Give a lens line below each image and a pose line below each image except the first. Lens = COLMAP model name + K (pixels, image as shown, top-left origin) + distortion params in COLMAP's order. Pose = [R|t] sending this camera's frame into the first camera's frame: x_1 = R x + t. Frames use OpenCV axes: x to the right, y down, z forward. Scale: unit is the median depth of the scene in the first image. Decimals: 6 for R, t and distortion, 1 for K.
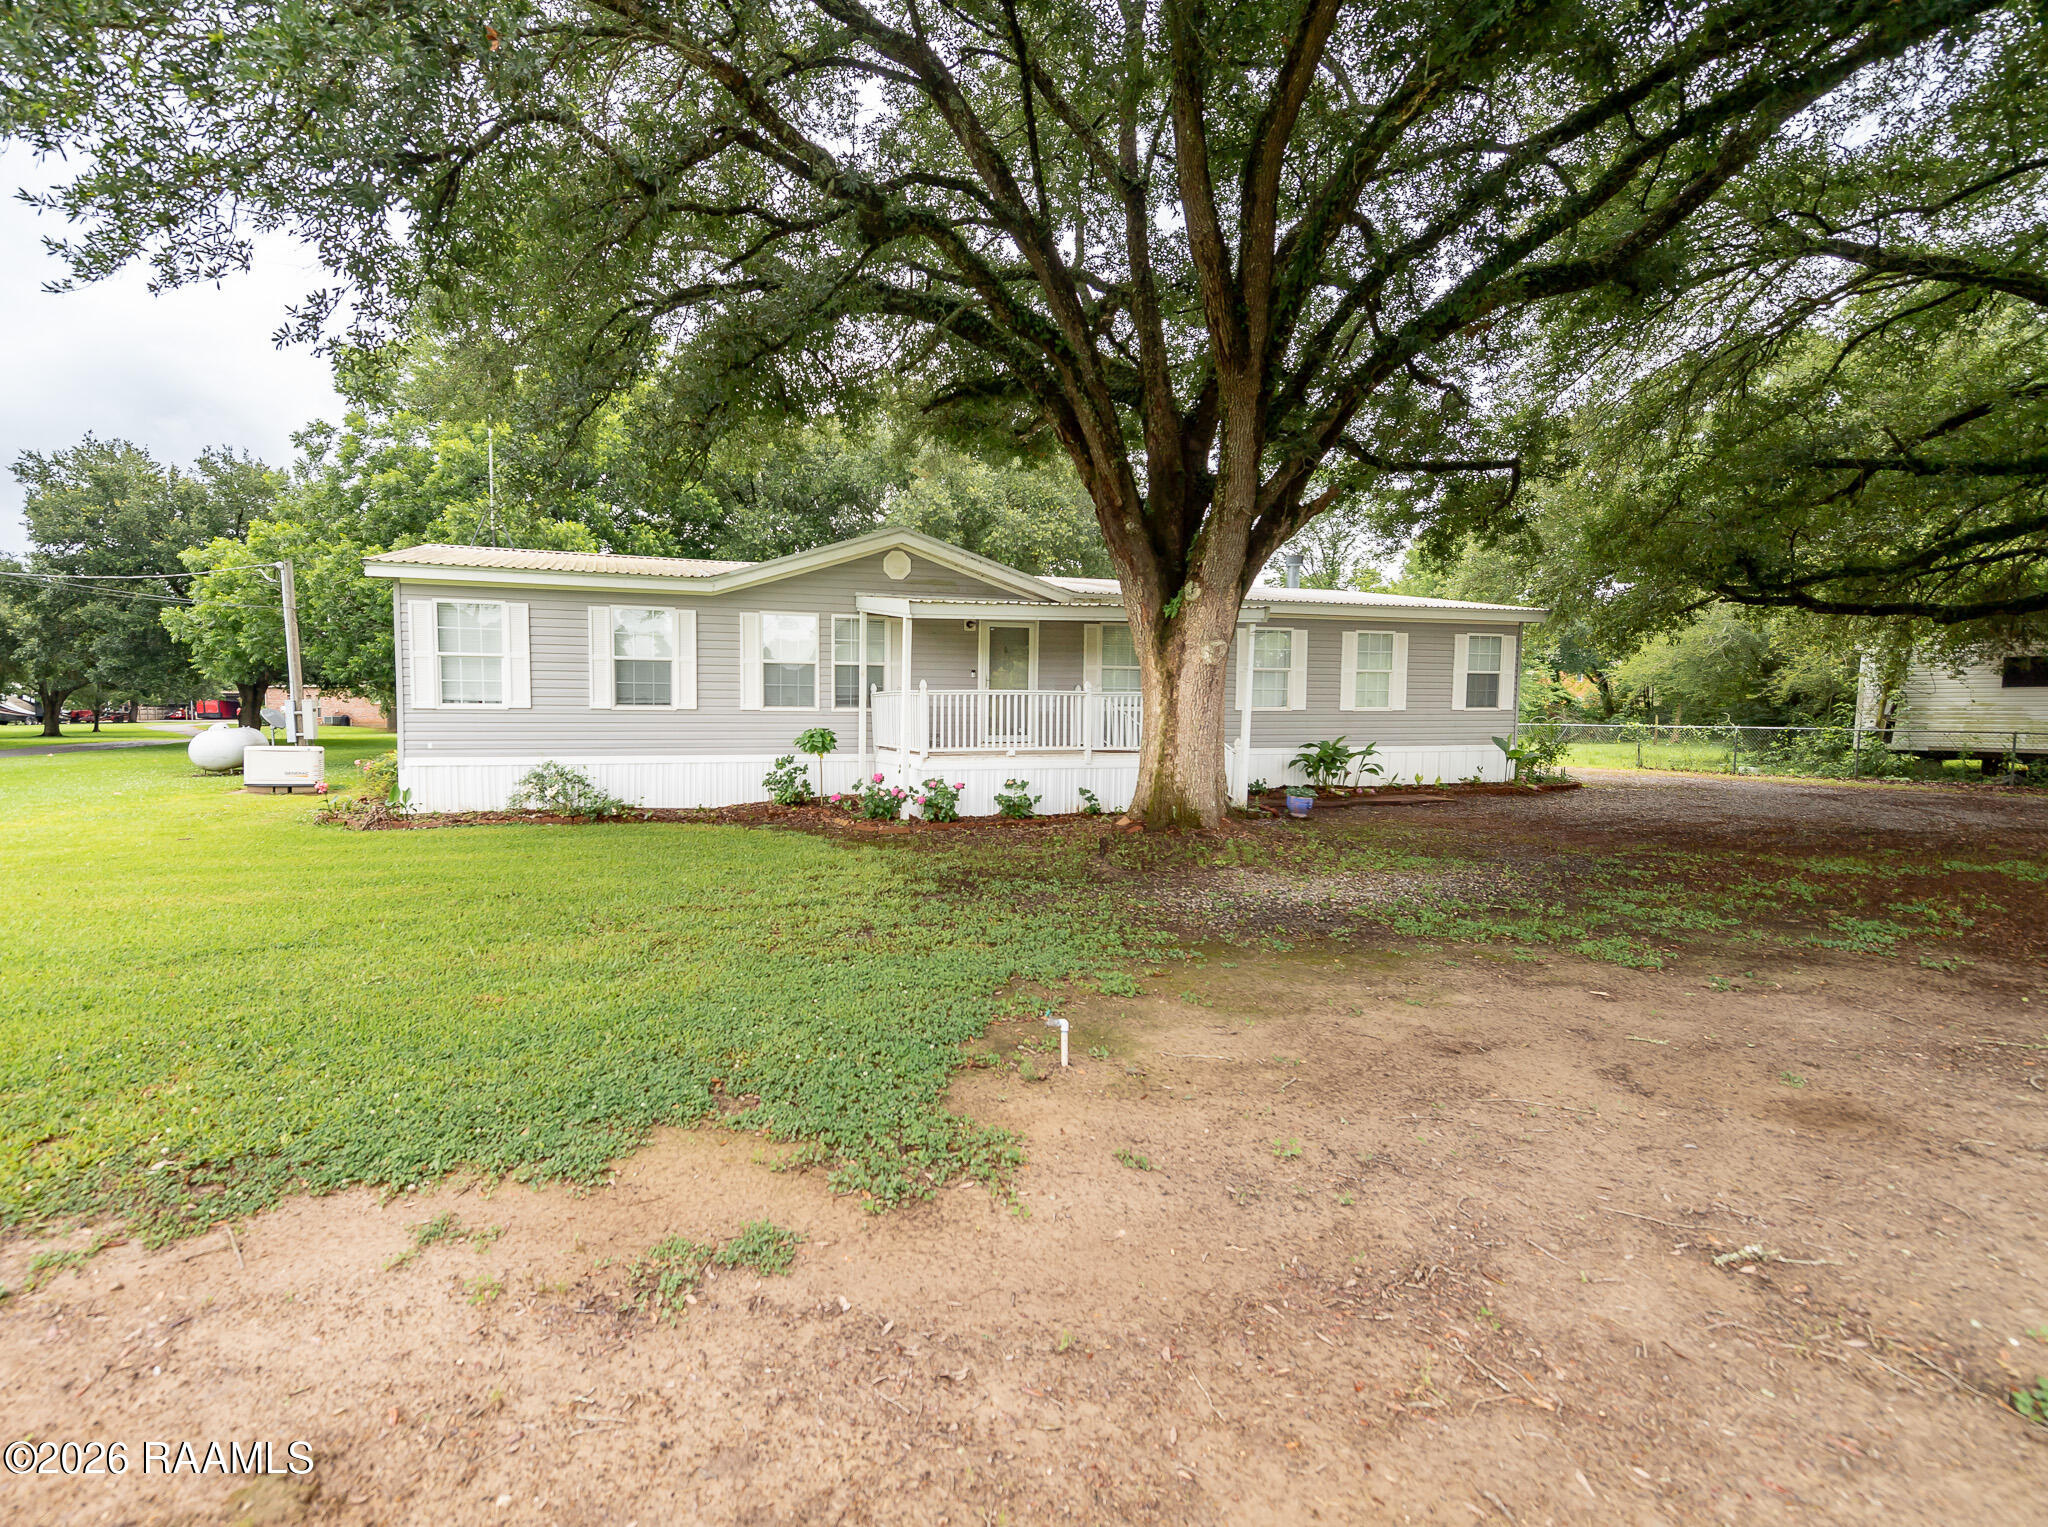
lens RADIAL K [[823.5, 0, 1024.9], [0, 823.5, 771.8], [0, 0, 1]] dist [-0.000251, 0.000052]
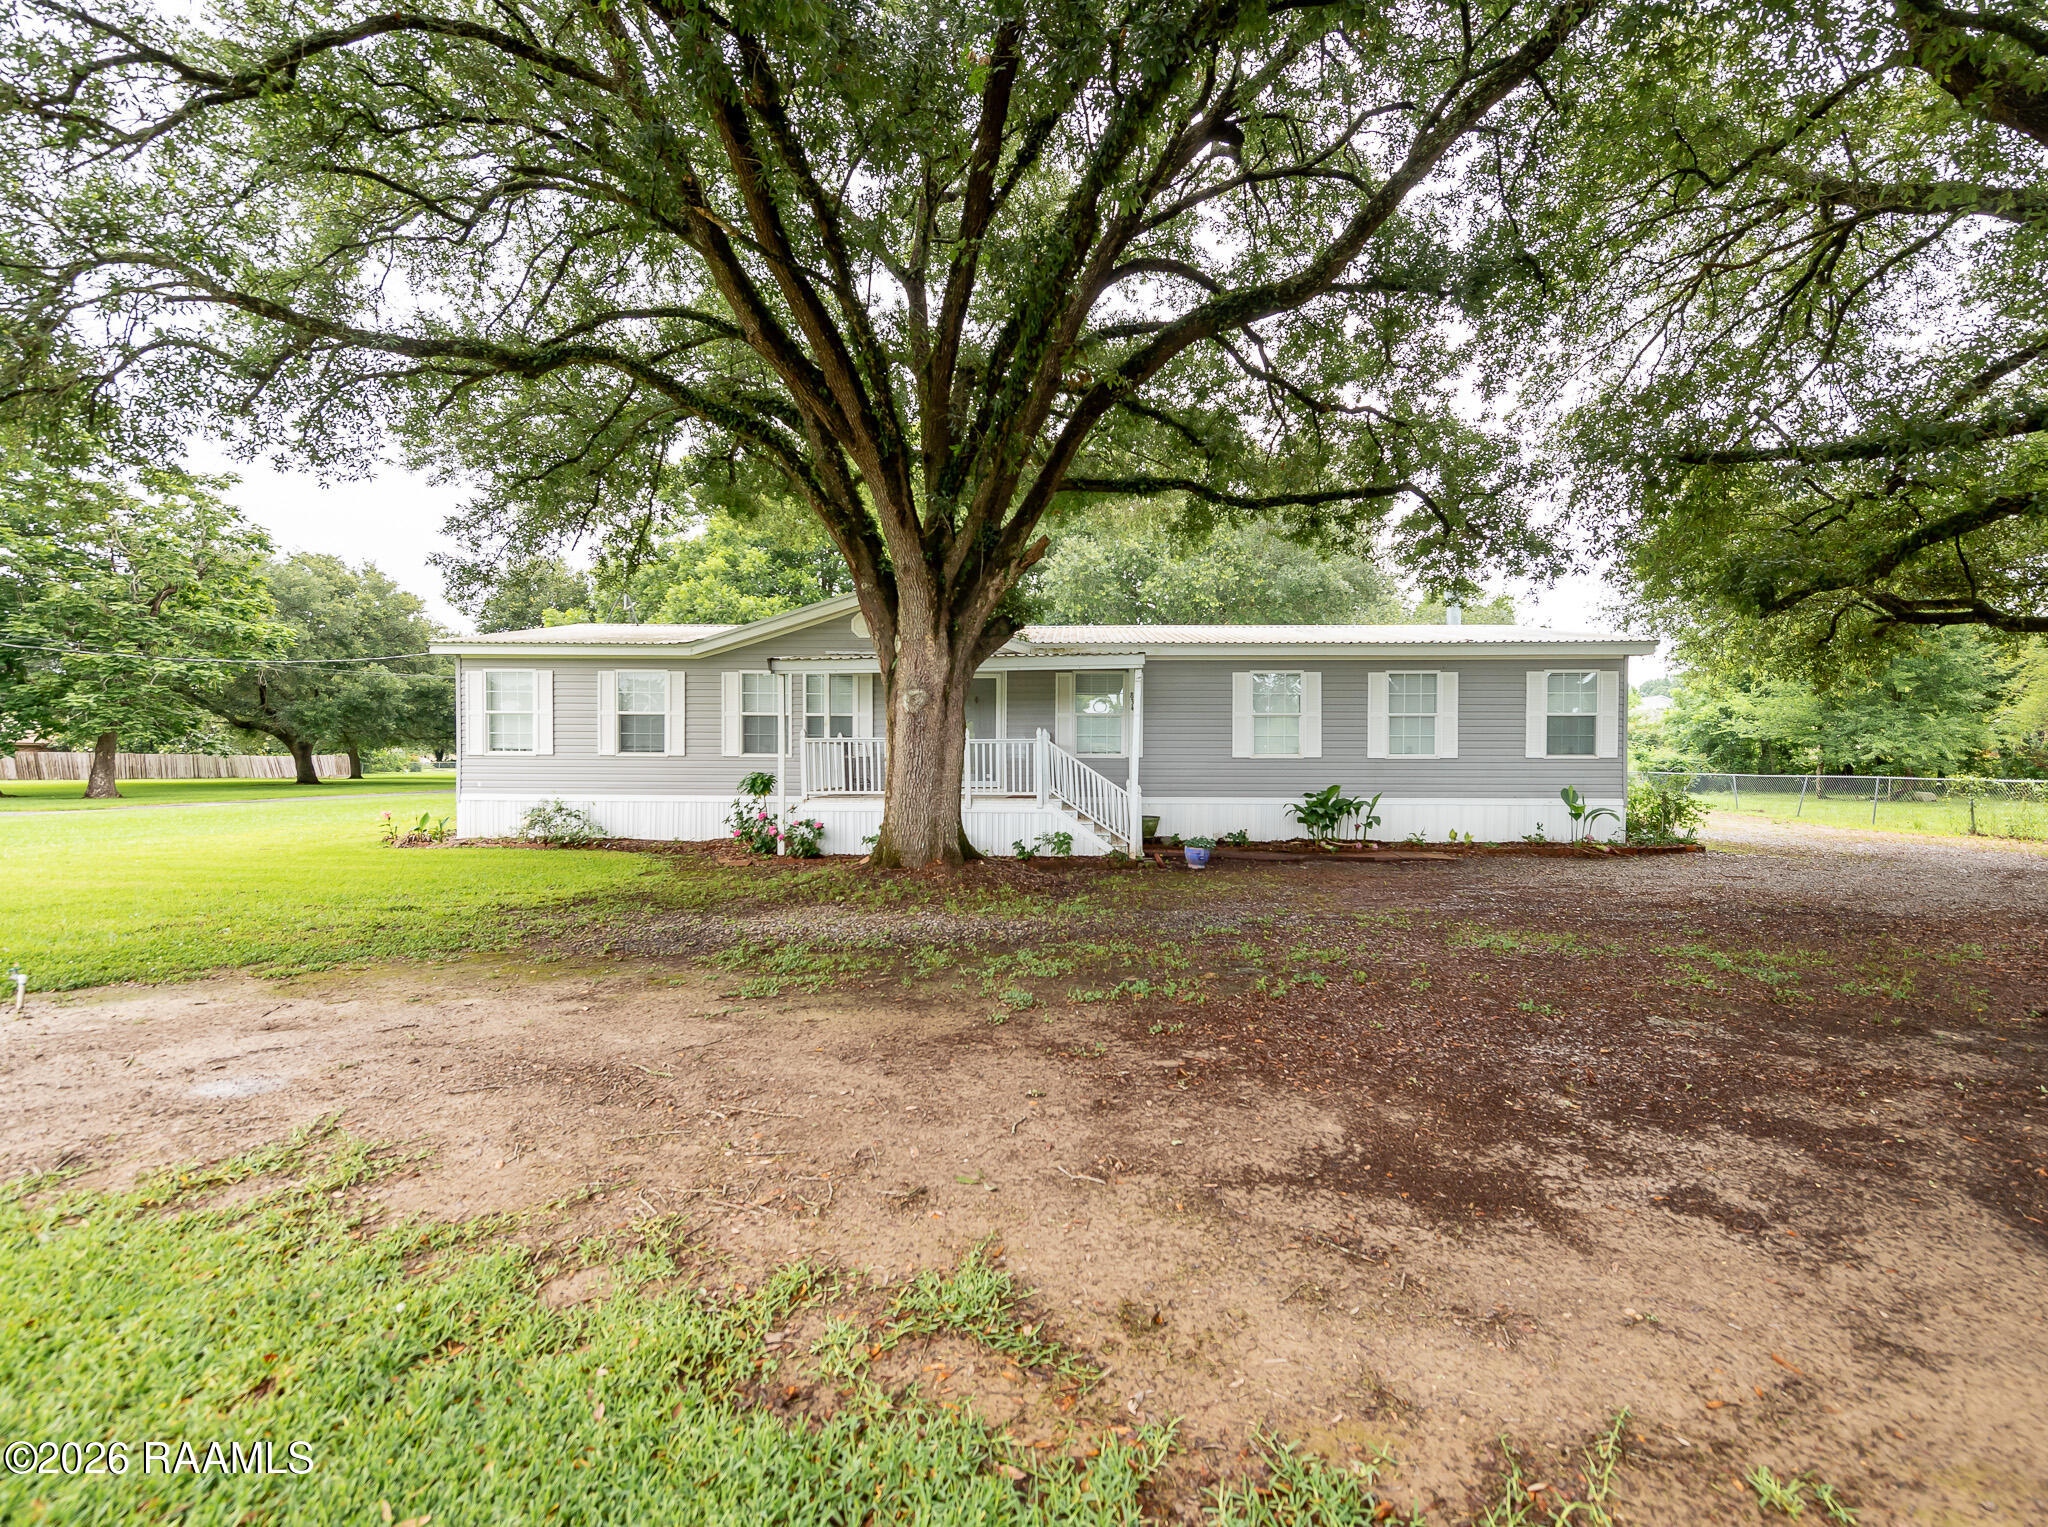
lens RADIAL K [[823.5, 0, 1031.4], [0, 823.5, 756.5], [0, 0, 1]] dist [-0.000251, 0.000052]
pose [[0.959543, 0.000343, -0.281561, 0.403184], [-0.022479, 0.996901, -0.075392, 0.001831], [0.280663, 0.078671, 0.956577, 0.026451]]
